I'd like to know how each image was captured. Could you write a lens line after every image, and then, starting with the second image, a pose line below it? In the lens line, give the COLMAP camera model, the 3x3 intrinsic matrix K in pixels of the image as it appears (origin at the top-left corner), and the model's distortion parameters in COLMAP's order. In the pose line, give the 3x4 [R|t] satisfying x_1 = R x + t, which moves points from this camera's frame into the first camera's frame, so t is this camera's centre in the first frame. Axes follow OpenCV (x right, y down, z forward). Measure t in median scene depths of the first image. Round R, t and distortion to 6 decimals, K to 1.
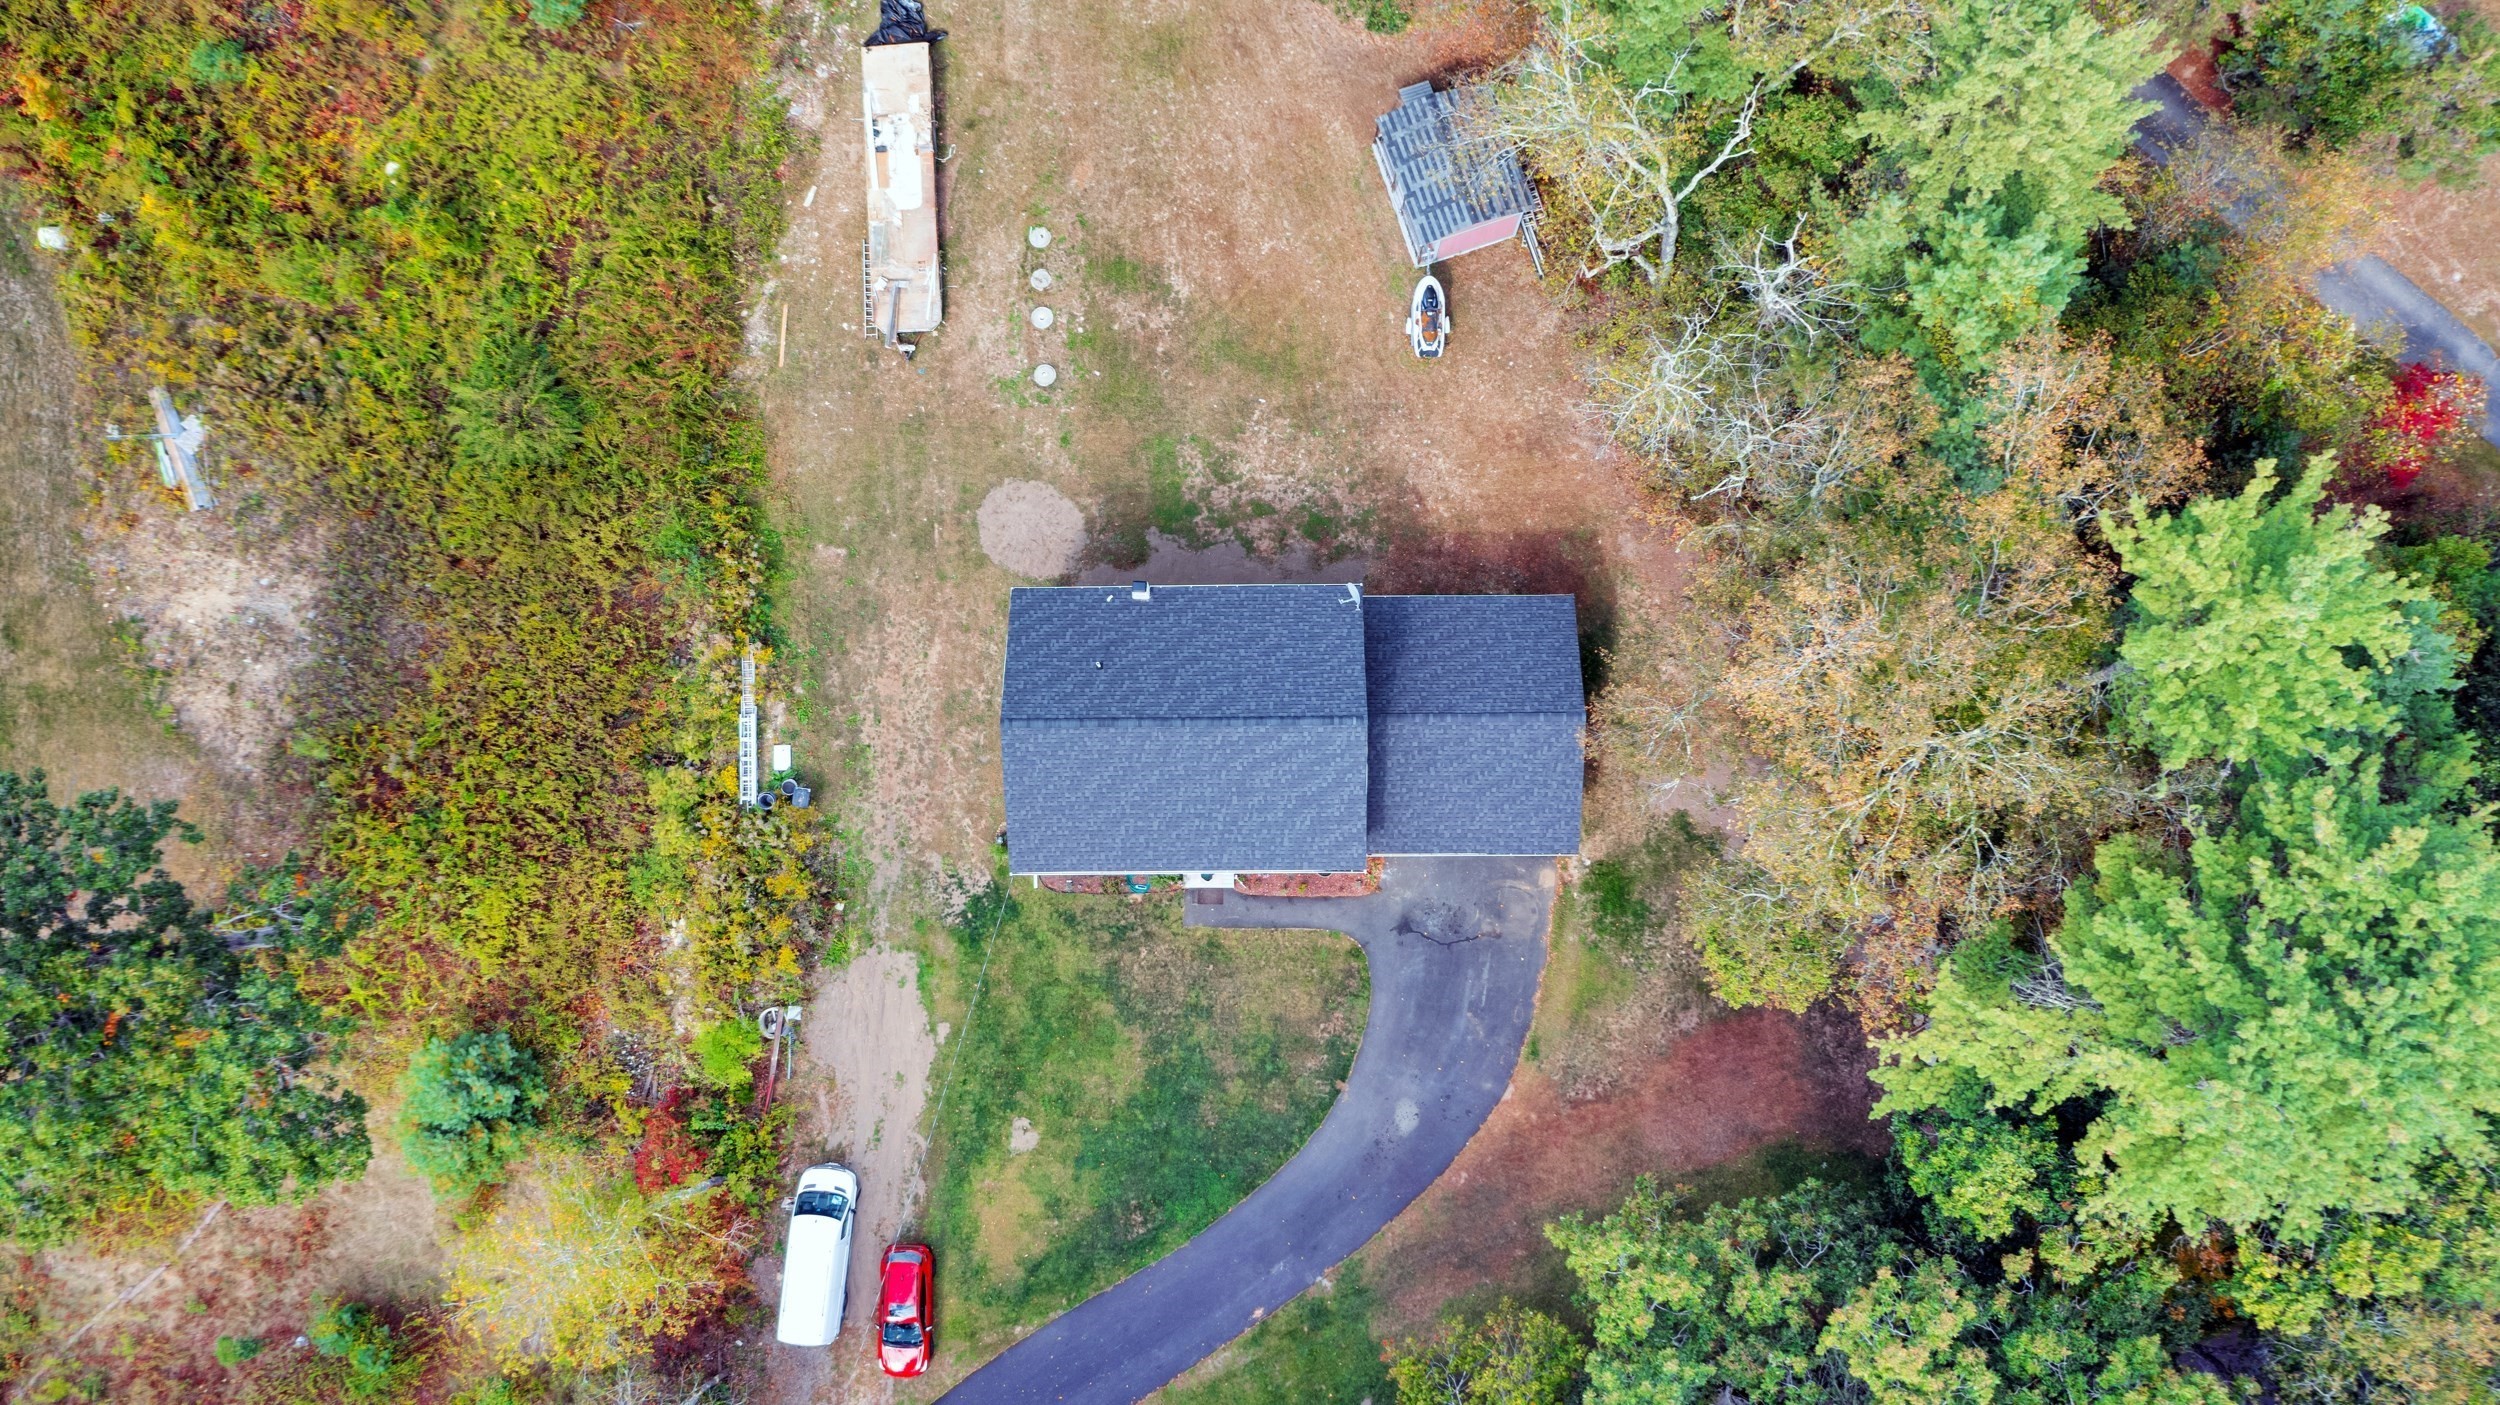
lens RADIAL K [[1999.6, 0, 1250.0], [0, 1999.6, 702.5], [0, 0, 1]] dist [-0.010024, 0.008969]
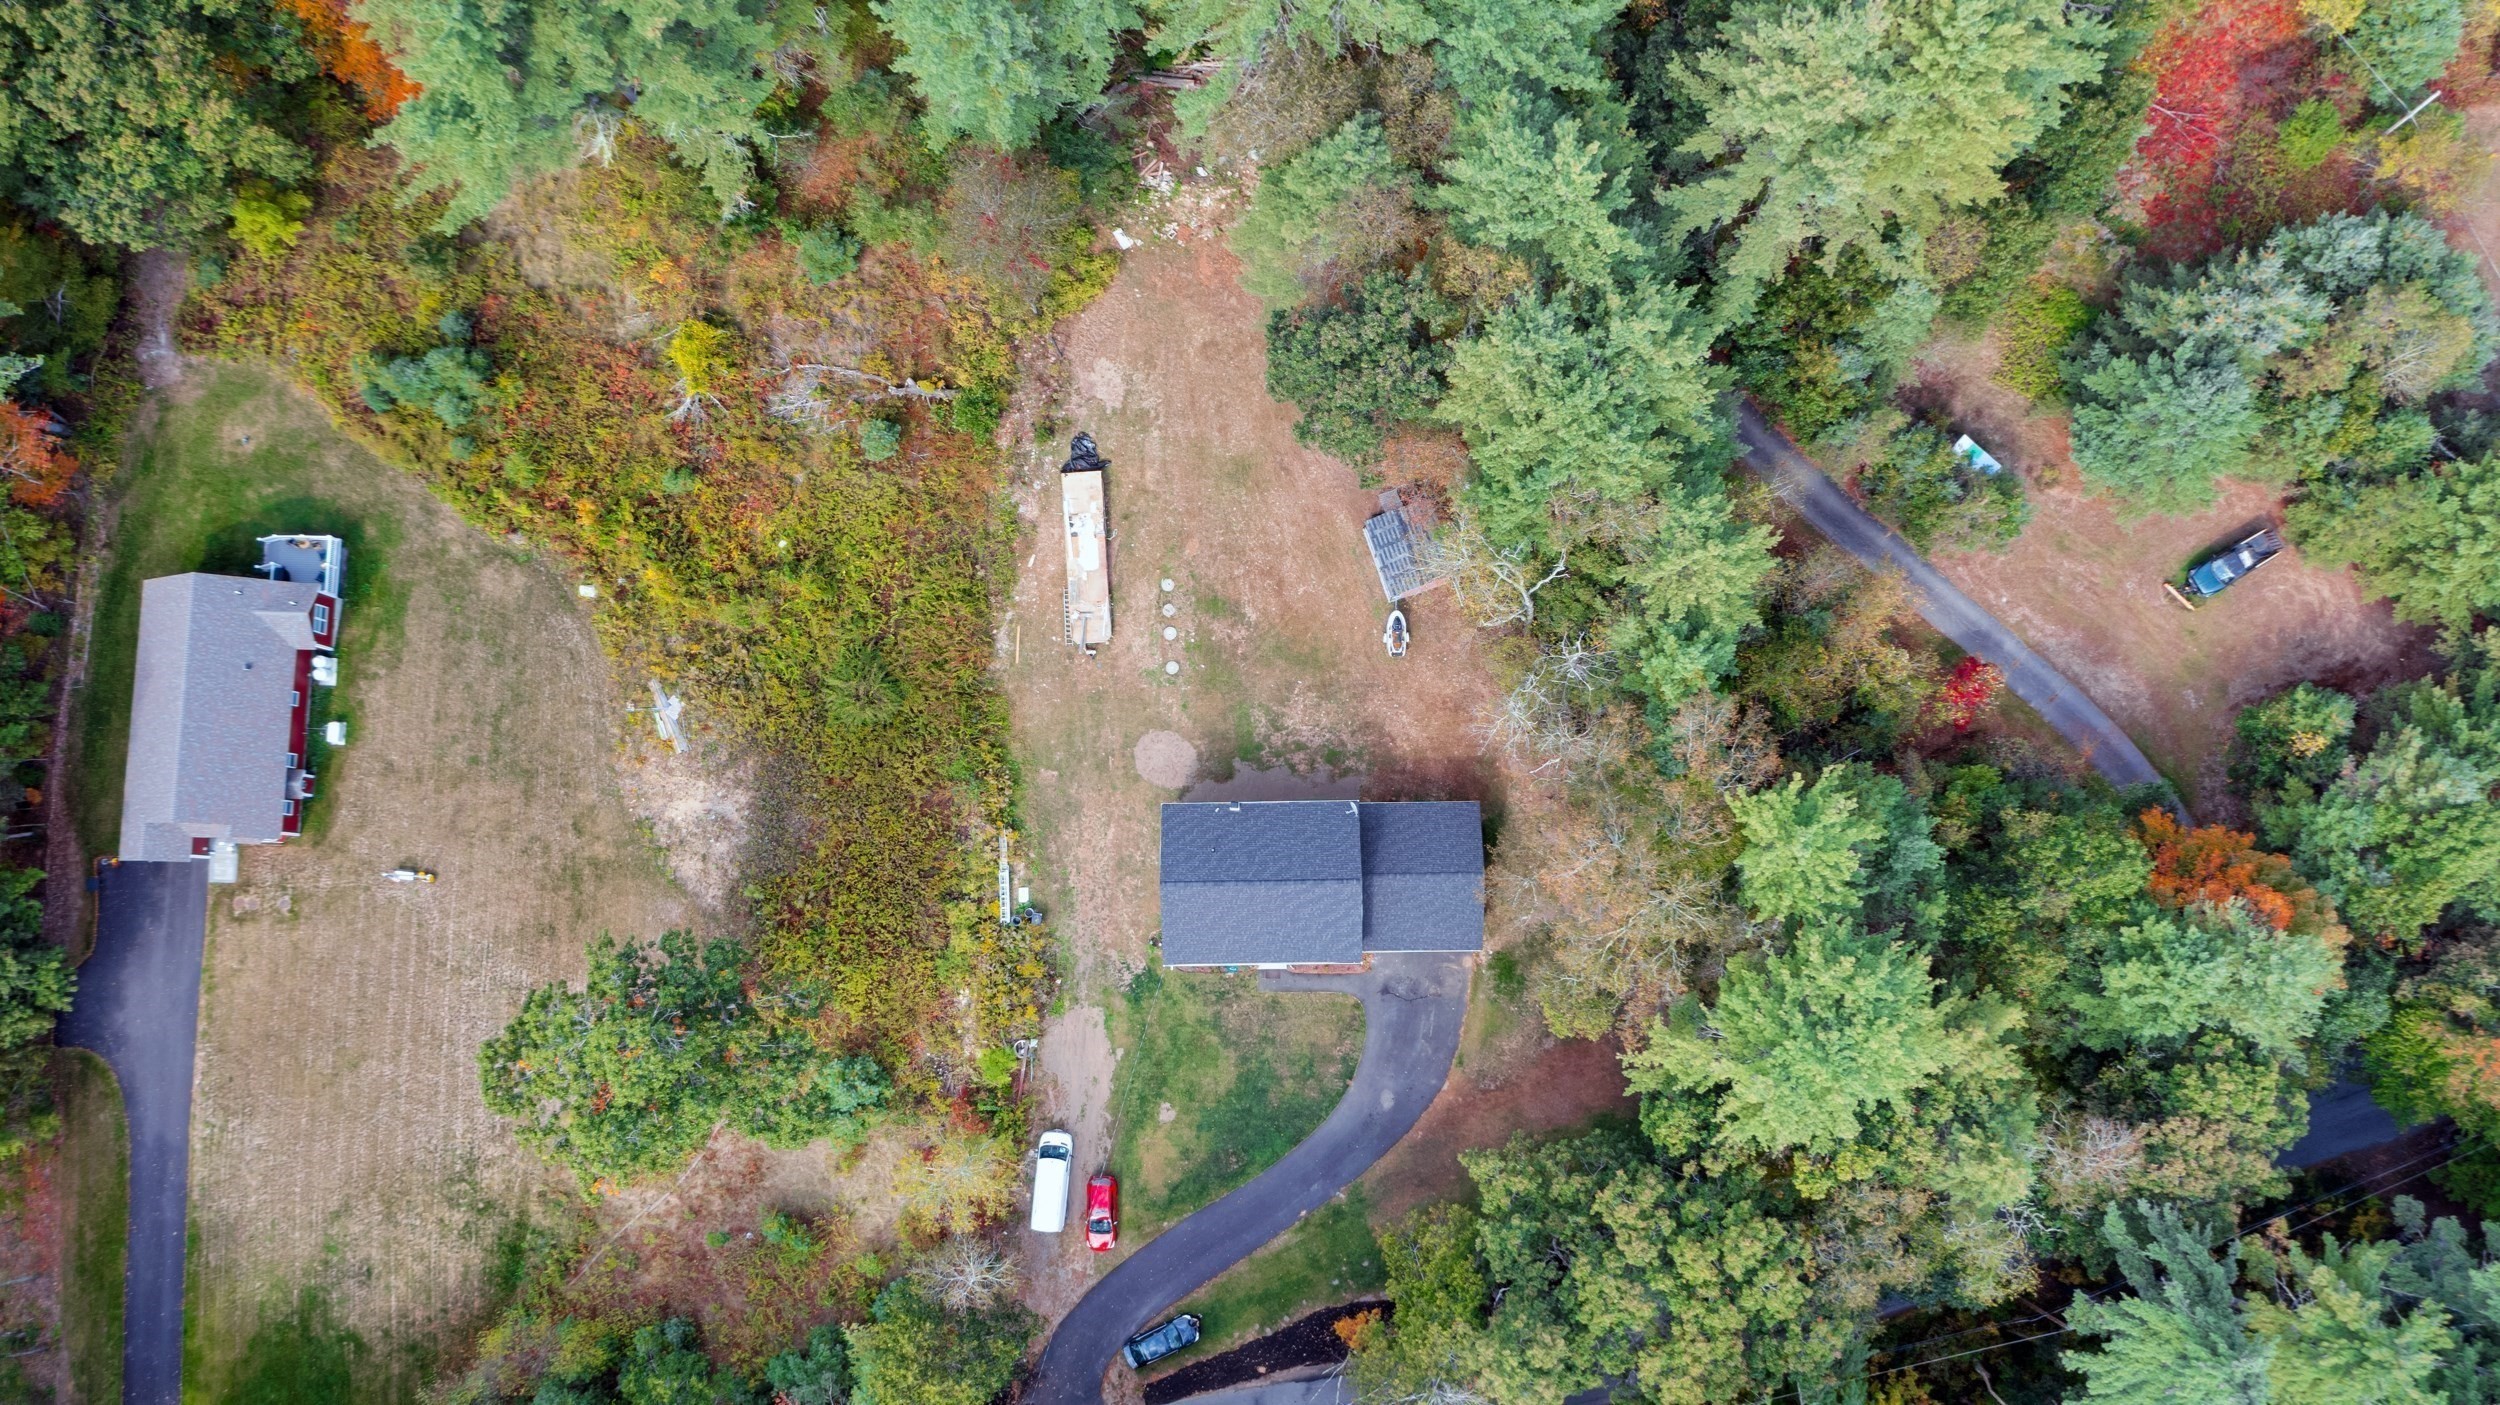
lens RADIAL K [[1999.6, 0, 1250.0], [0, 1999.6, 702.5], [0, 0, 1]] dist [-0.010024, 0.008969]
pose [[0.999958, -0.008646, -0.003074, -0.032359], [0.008639, 0.999960, -0.002413, -0.133942], [0.003095, 0.002387, 0.999992, -0.731984]]
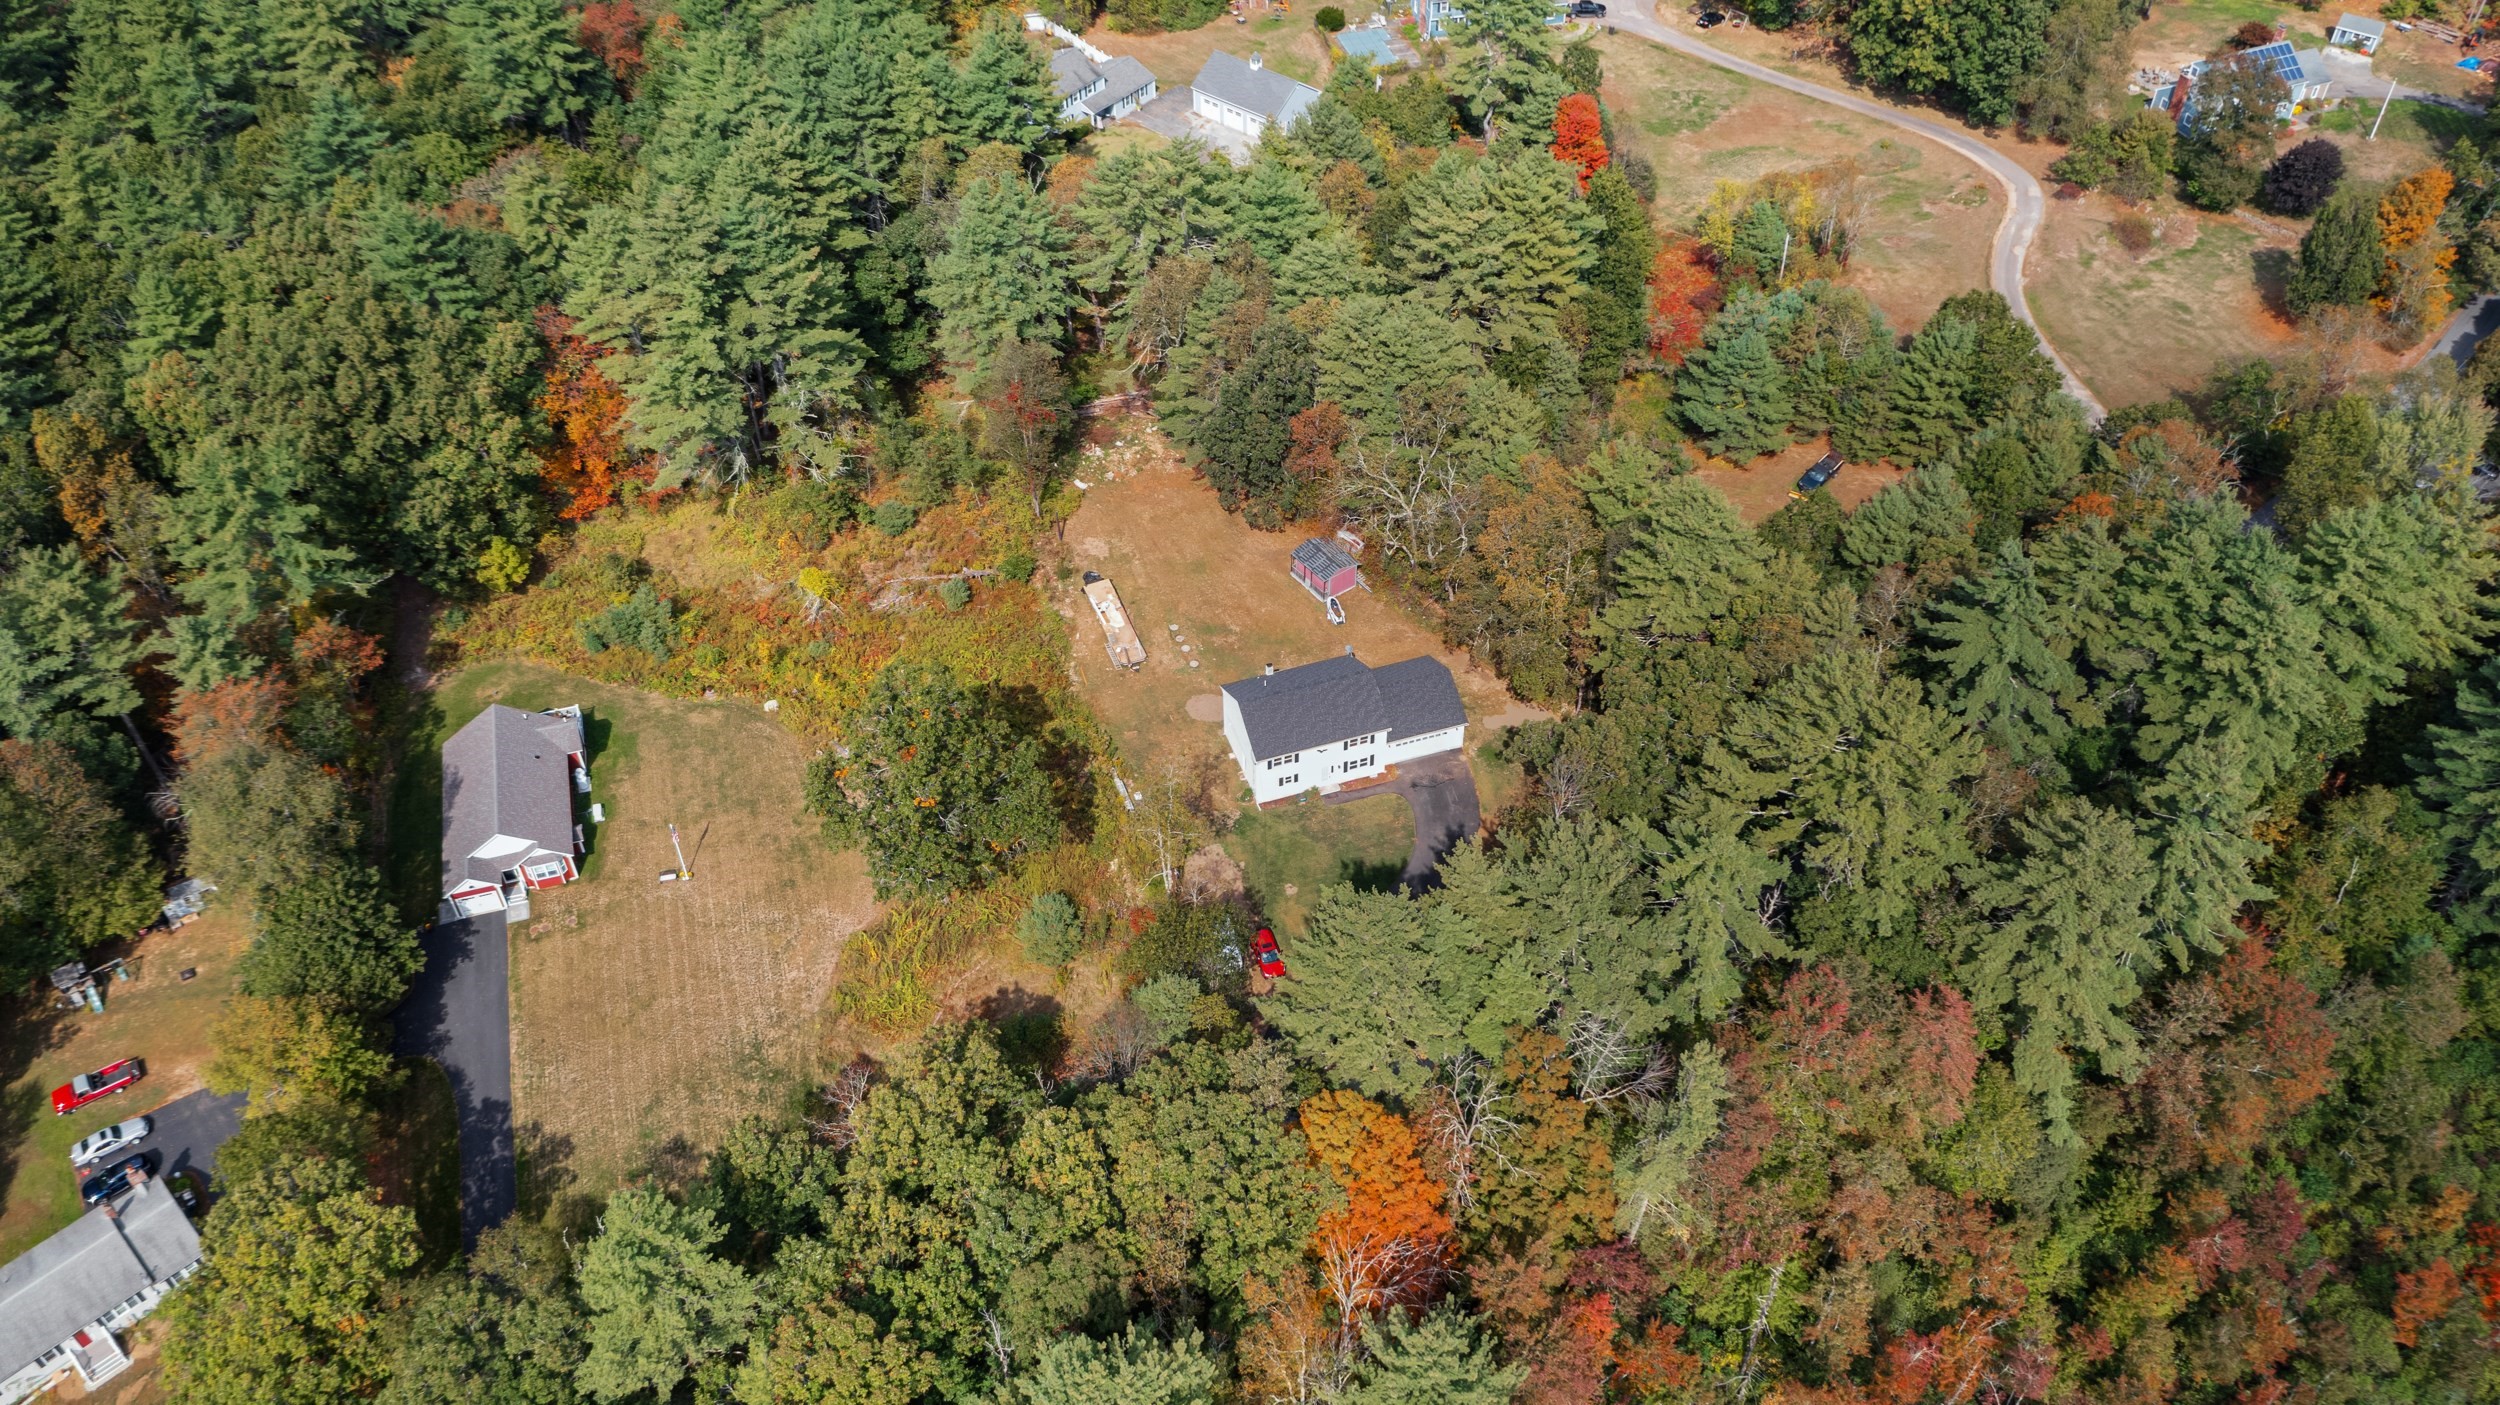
lens RADIAL K [[1999.6, 0, 1250.0], [0, 1999.6, 702.5], [0, 0, 1]] dist [-0.010024, 0.008969]
pose [[0.950335, -0.209979, 0.229723, -0.625573], [0.307800, 0.743370, -0.593852, 1.375822], [-0.046072, 0.635067, 0.771082, -0.867953]]
